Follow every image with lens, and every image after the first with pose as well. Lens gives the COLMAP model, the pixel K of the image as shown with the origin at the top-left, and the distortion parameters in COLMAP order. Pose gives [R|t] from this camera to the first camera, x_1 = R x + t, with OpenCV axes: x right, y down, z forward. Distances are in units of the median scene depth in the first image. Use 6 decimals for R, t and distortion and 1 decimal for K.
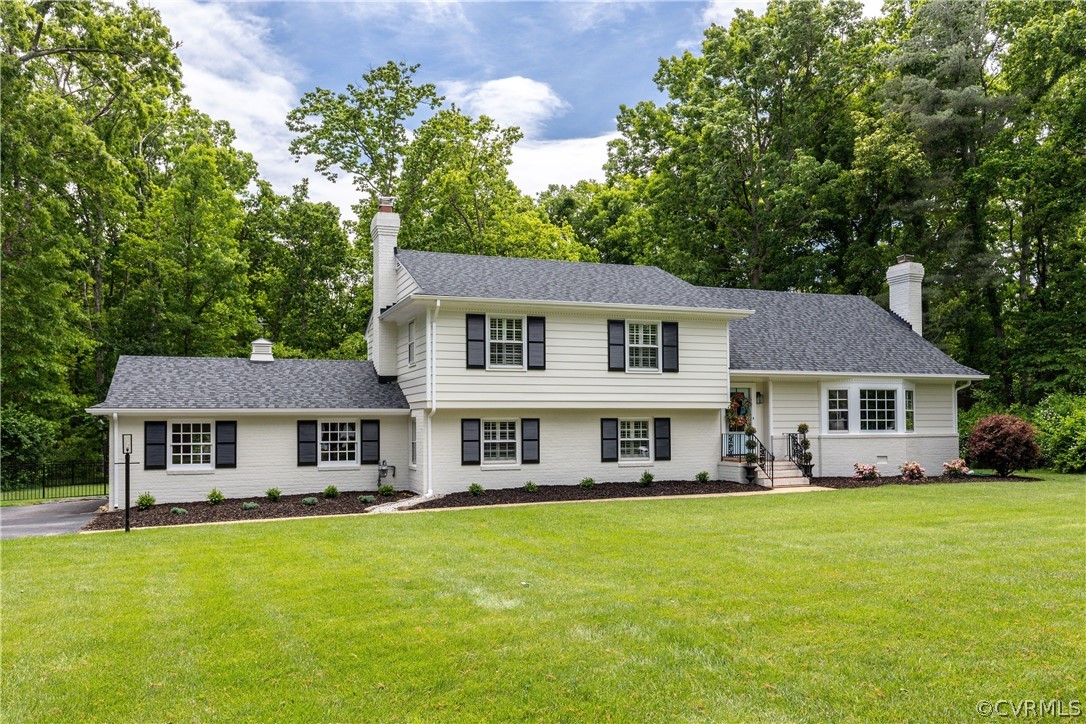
lens RADIAL K [[848.9, 0, 543.1], [0, 848.9, 370.0], [0, 0, 1]] dist [0.015692, -0.005307]
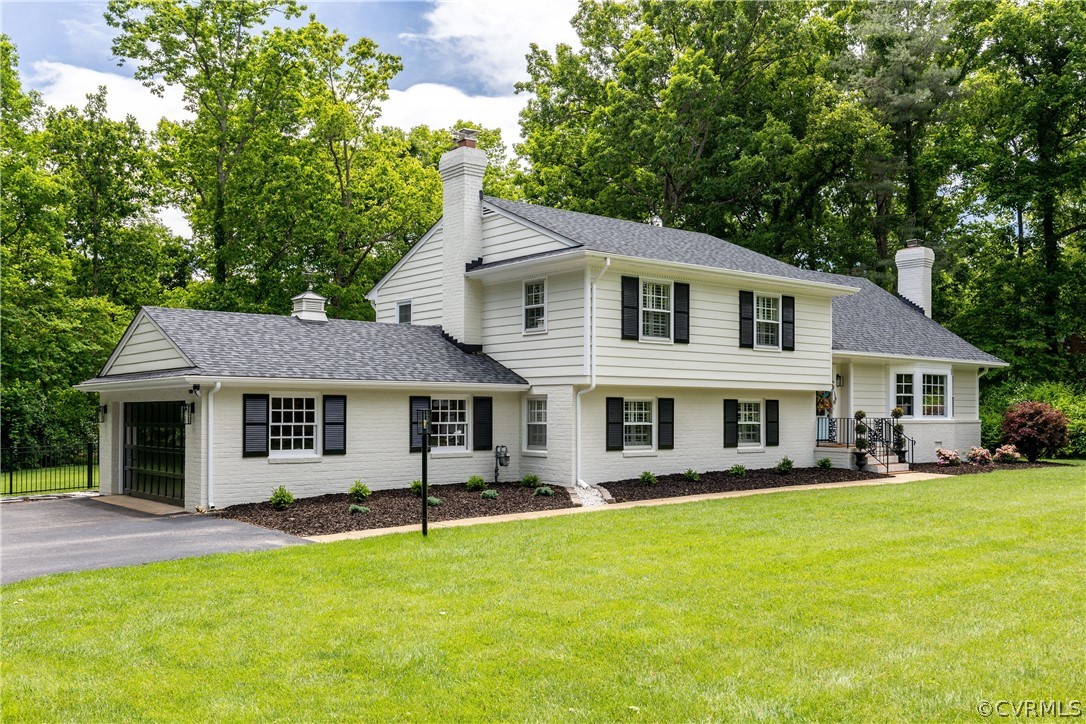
lens RADIAL K [[964.3, 0, 540.2], [0, 964.3, 357.7], [0, 0, 1]] dist [0.032703, -0.001062]
pose [[0.950009, 0.027750, 0.310986, -0.427998], [-0.030549, 0.999525, 0.004134, 0.014029], [-0.310723, -0.013428, 0.950406, 0.081708]]
